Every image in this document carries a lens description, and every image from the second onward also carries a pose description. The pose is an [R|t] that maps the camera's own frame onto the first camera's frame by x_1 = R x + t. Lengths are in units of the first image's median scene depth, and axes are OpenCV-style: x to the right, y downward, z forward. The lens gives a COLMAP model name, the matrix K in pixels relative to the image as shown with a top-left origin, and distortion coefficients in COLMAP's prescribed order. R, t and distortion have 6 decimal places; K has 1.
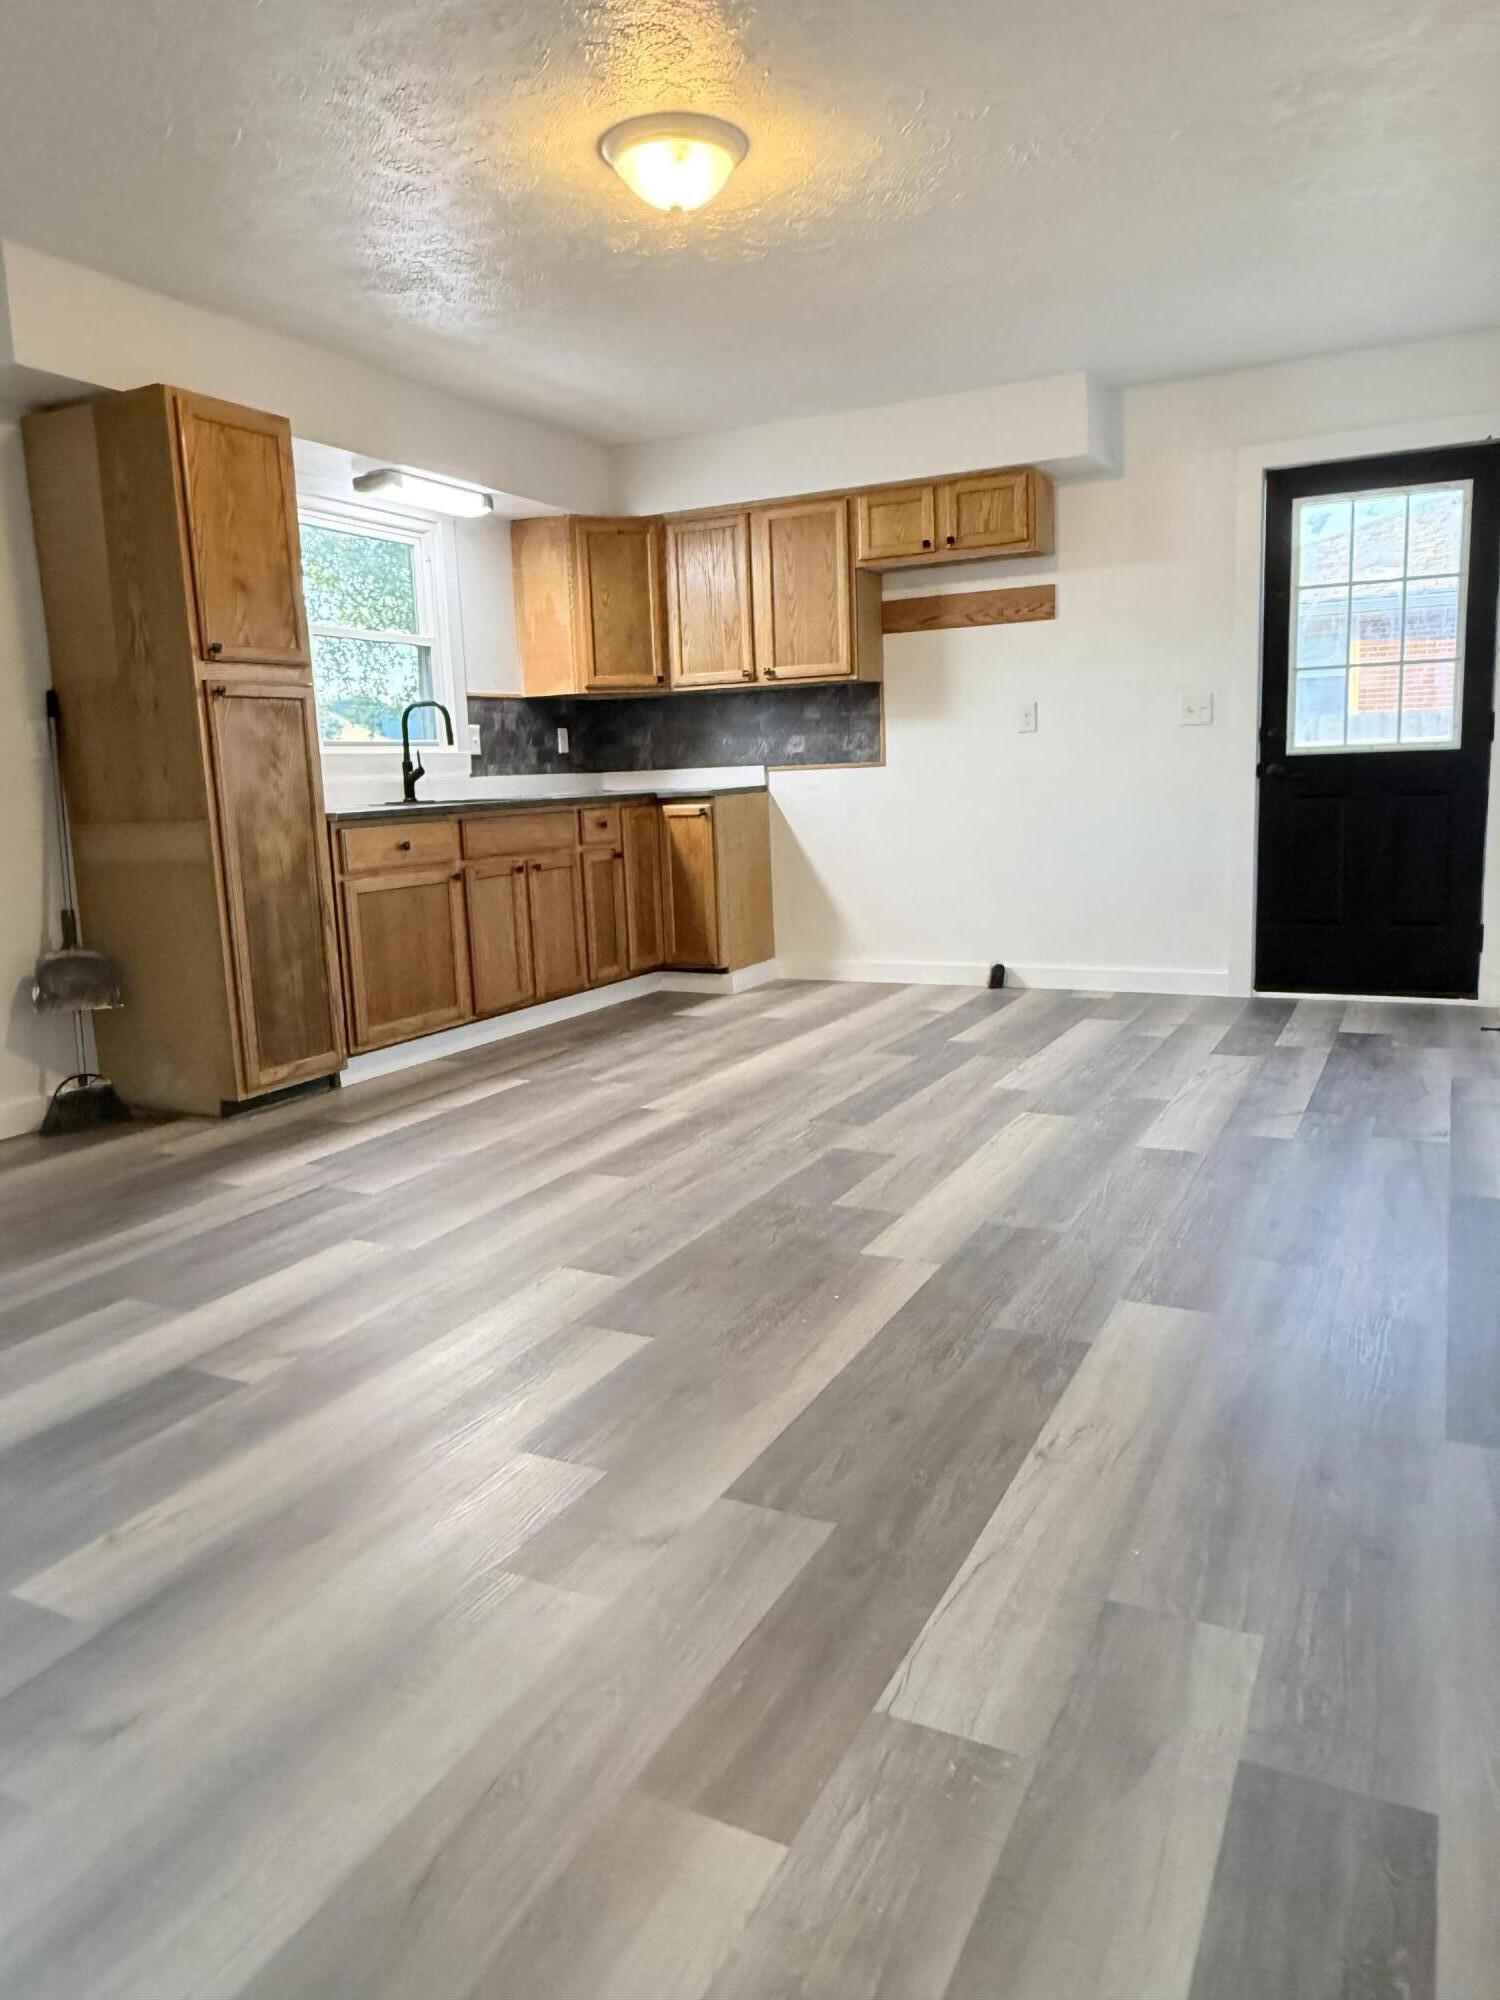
lens RADIAL K [[1356.5, 0, 750.0], [0, 1356.5, 1000.0], [0, 0, 1]] dist [-0.000438, -0.000343]
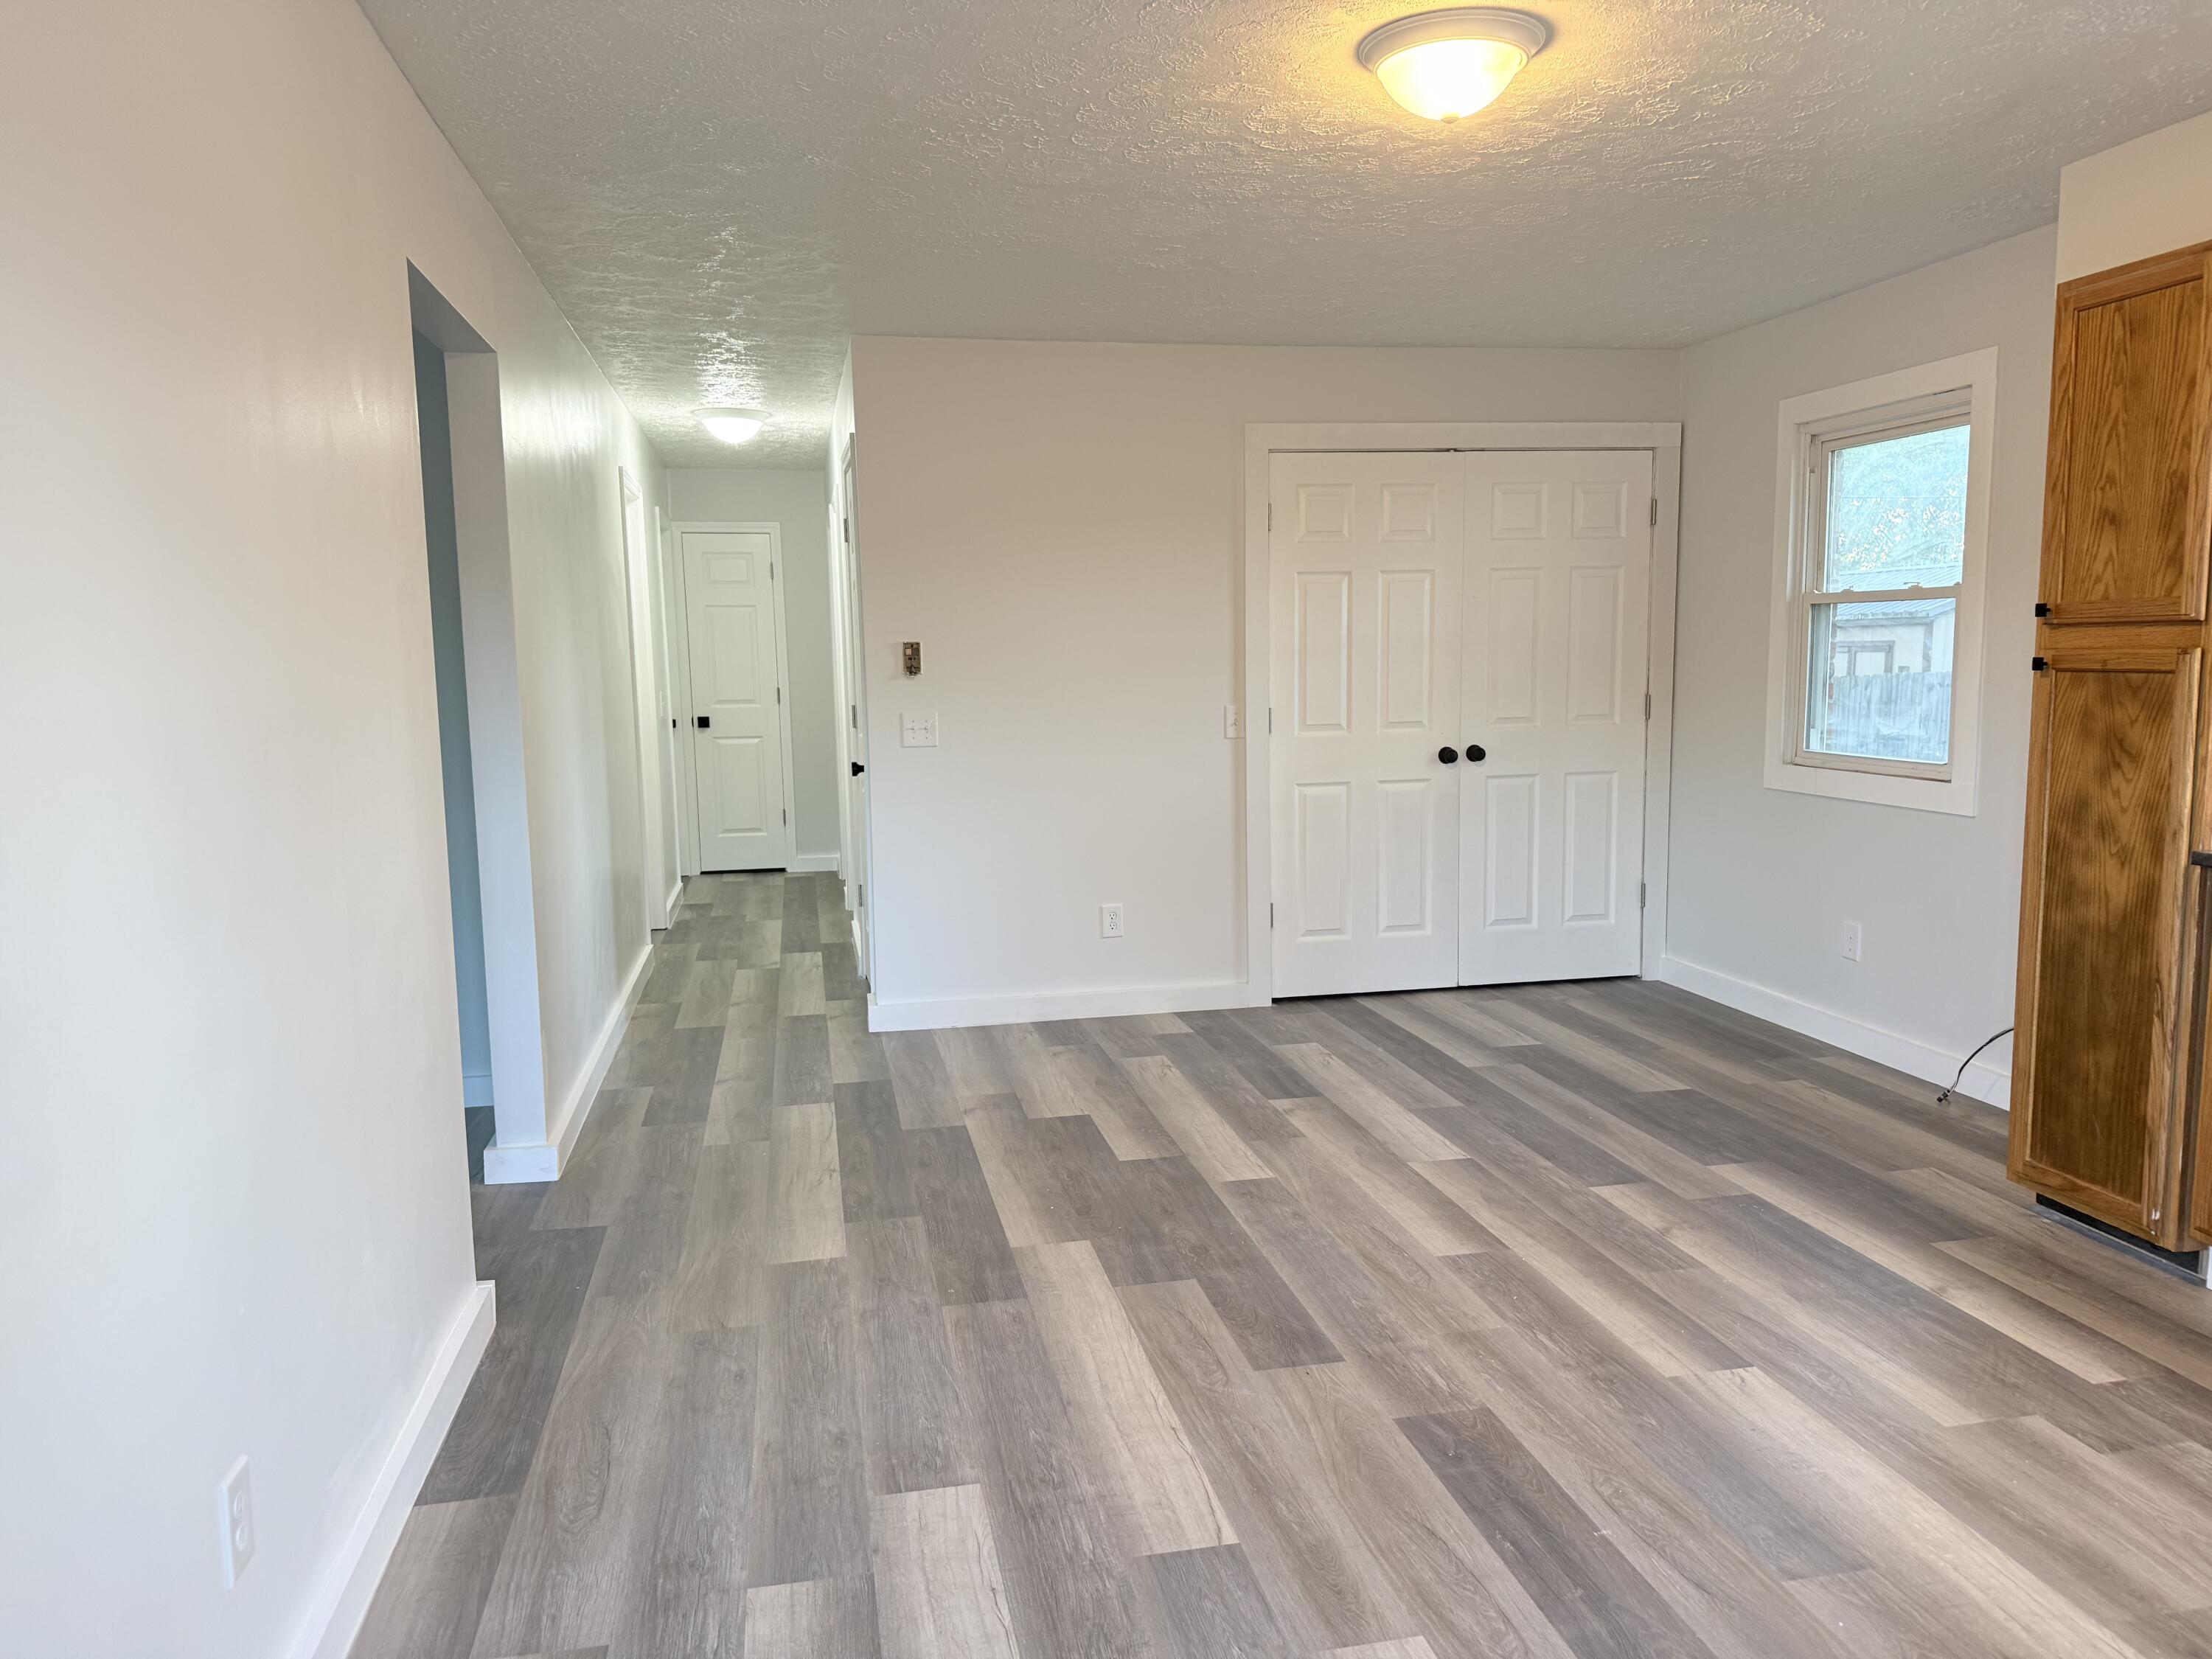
lens RADIAL K [[1547.7, 0, 1115.8], [0, 1547.7, 825.9], [0, 0, 1]] dist [0.101520, -0.132894]
pose [[-0.779751, 0.117934, -0.614882, 0.614499], [-0.063287, 0.962221, 0.264811, -0.362381], [0.622883, 0.245401, -0.742829, 1.435501]]
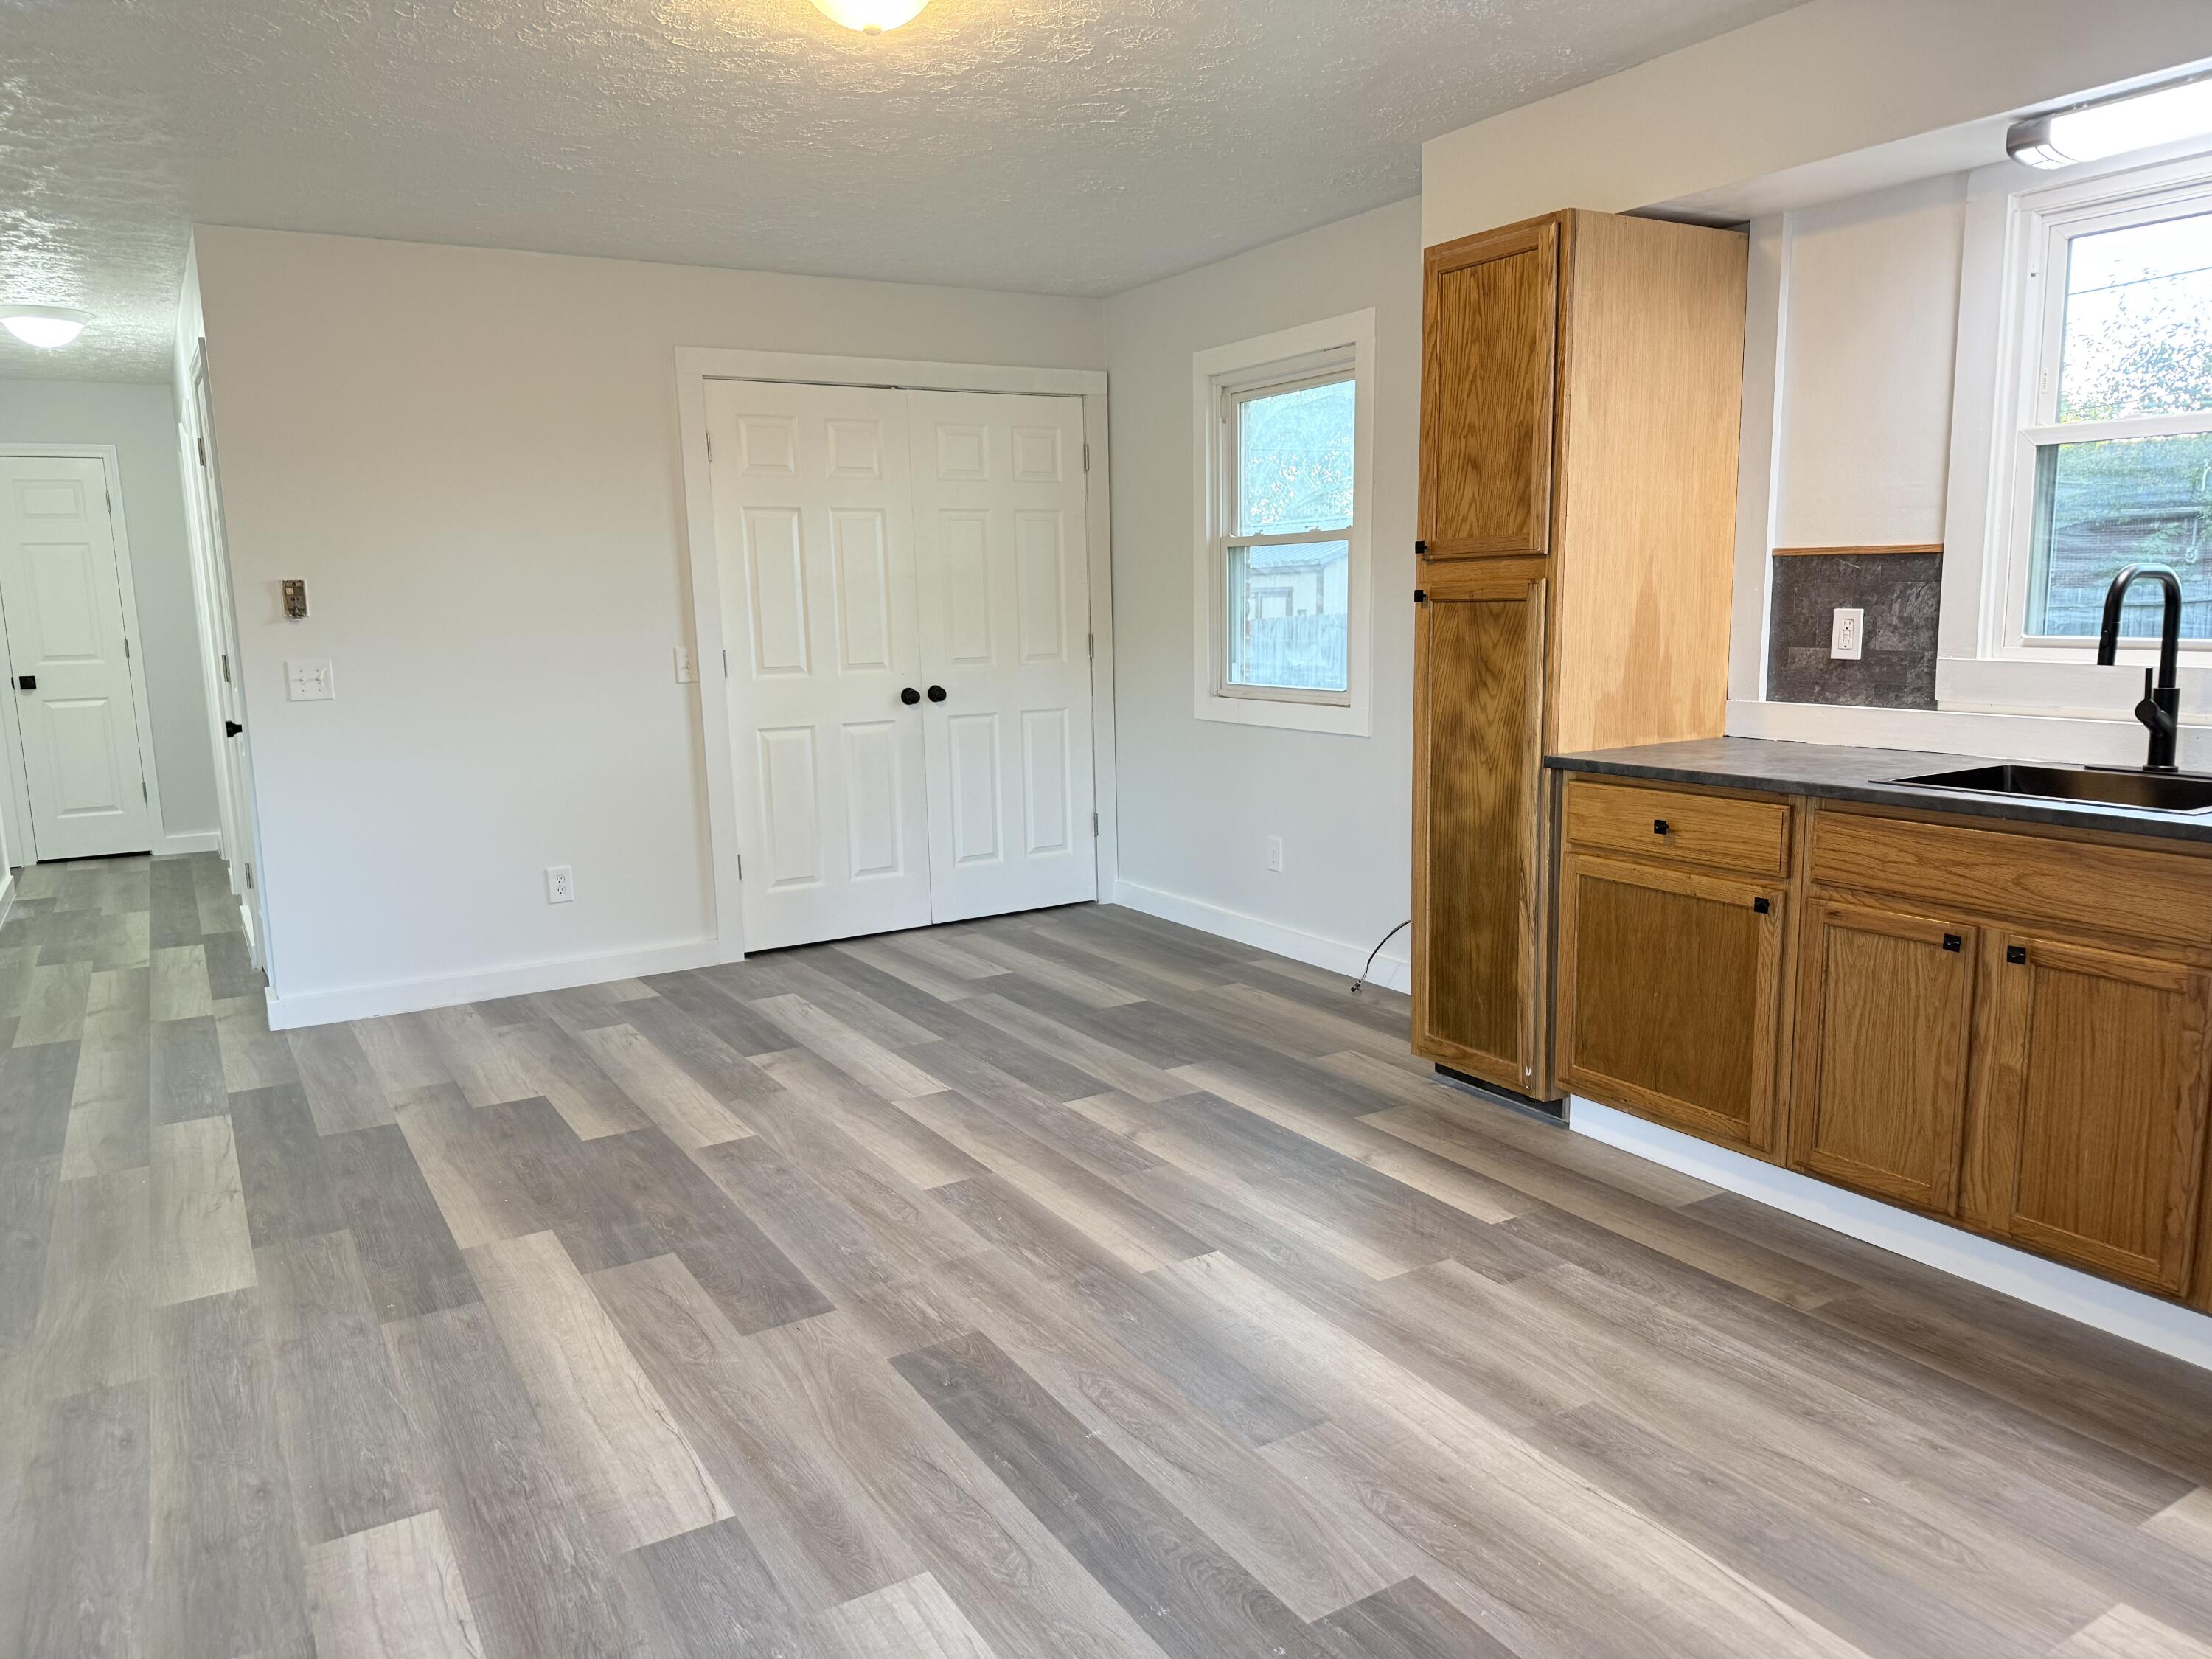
lens RADIAL K [[1554.9, 0, 1103.0], [0, 1554.9, 831.8], [0, 0, 1]] dist [0.101078, -0.141361]
pose [[-0.529692, 0.180641, -0.828731, 0.603654], [-0.101859, 0.956440, 0.273582, -0.354542], [0.842052, 0.229328, -0.488218, 1.424640]]
